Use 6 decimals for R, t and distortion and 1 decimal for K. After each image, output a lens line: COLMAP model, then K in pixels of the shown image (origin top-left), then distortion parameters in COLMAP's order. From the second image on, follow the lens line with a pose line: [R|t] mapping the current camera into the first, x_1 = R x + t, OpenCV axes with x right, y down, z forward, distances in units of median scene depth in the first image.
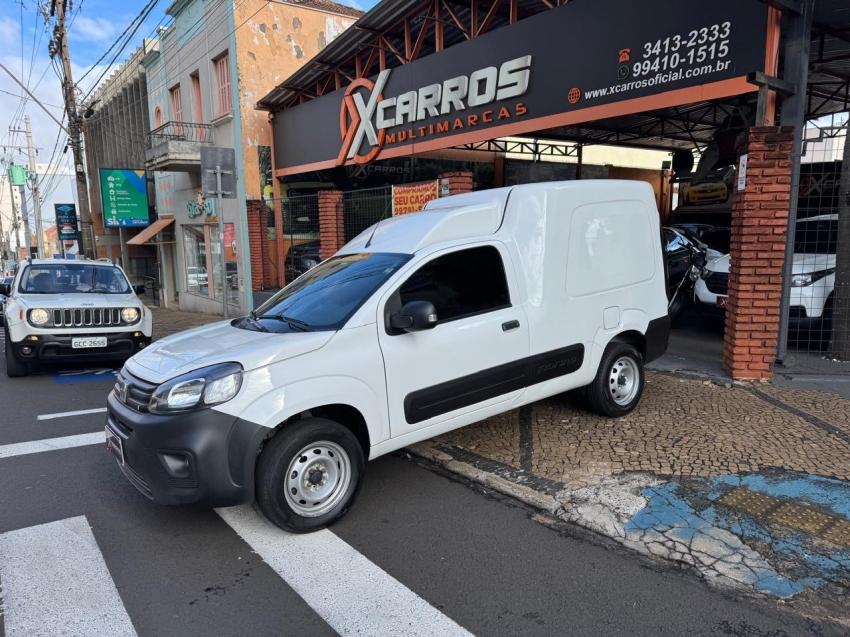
lens RADIAL K [[598.7, 0, 425.0], [0, 598.7, 318.5], [0, 0, 1]] dist [0.034824, -0.044323]
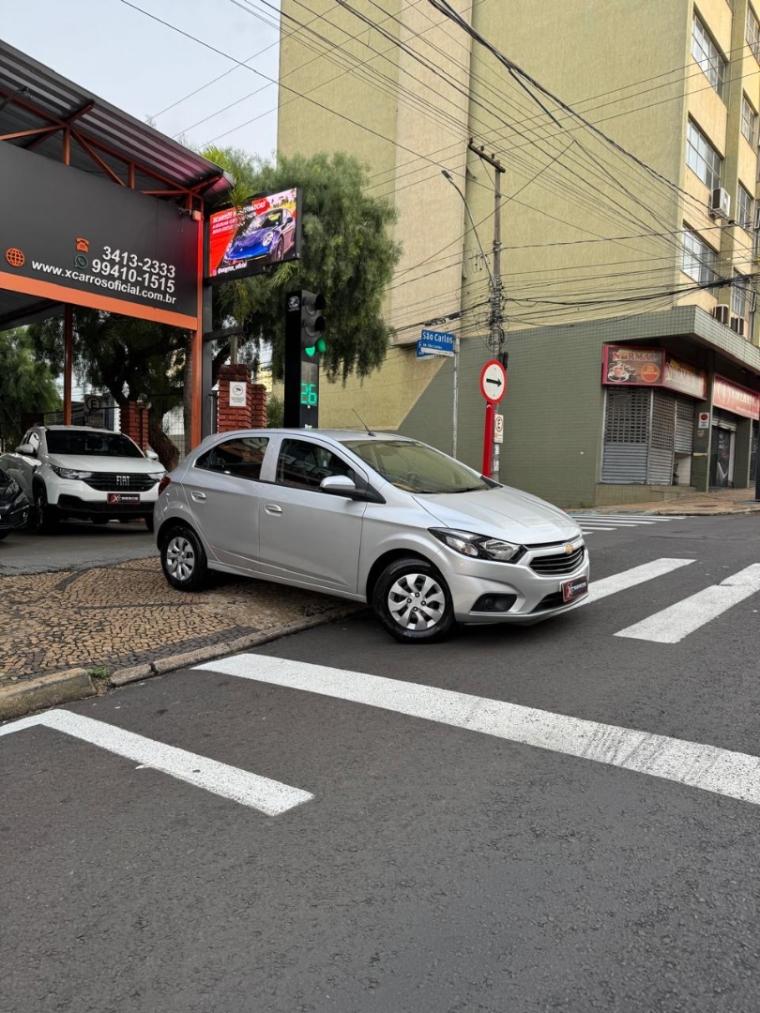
lens RADIAL K [[708.5, 0, 375.4], [0, 708.5, 503.2], [0, 0, 1]] dist [0.111627, -0.202890]
pose [[-0.212860, -0.023425, 0.976802, -0.736376], [0.115872, 0.992053, 0.049041, -0.024219], [-0.970188, 0.123623, -0.208454, 0.684823]]
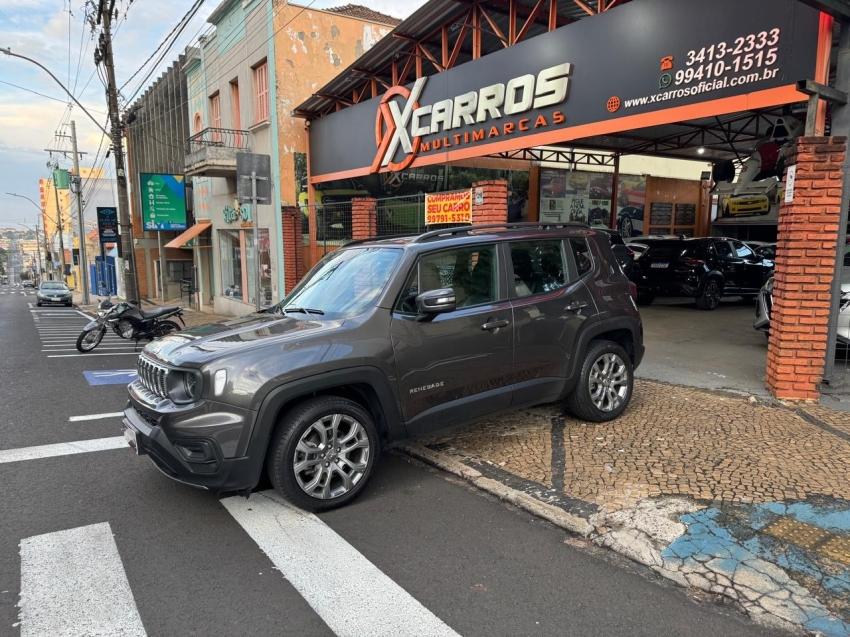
lens RADIAL K [[598.6, 0, 430.4], [0, 598.6, 319.9], [0, 0, 1]] dist [0.029691, -0.035070]
pose [[0.998866, 0.020913, -0.042760, -0.000292], [-0.021349, 0.999724, -0.009773, -0.002781], [0.042544, 0.010674, 0.999038, 0.011963]]
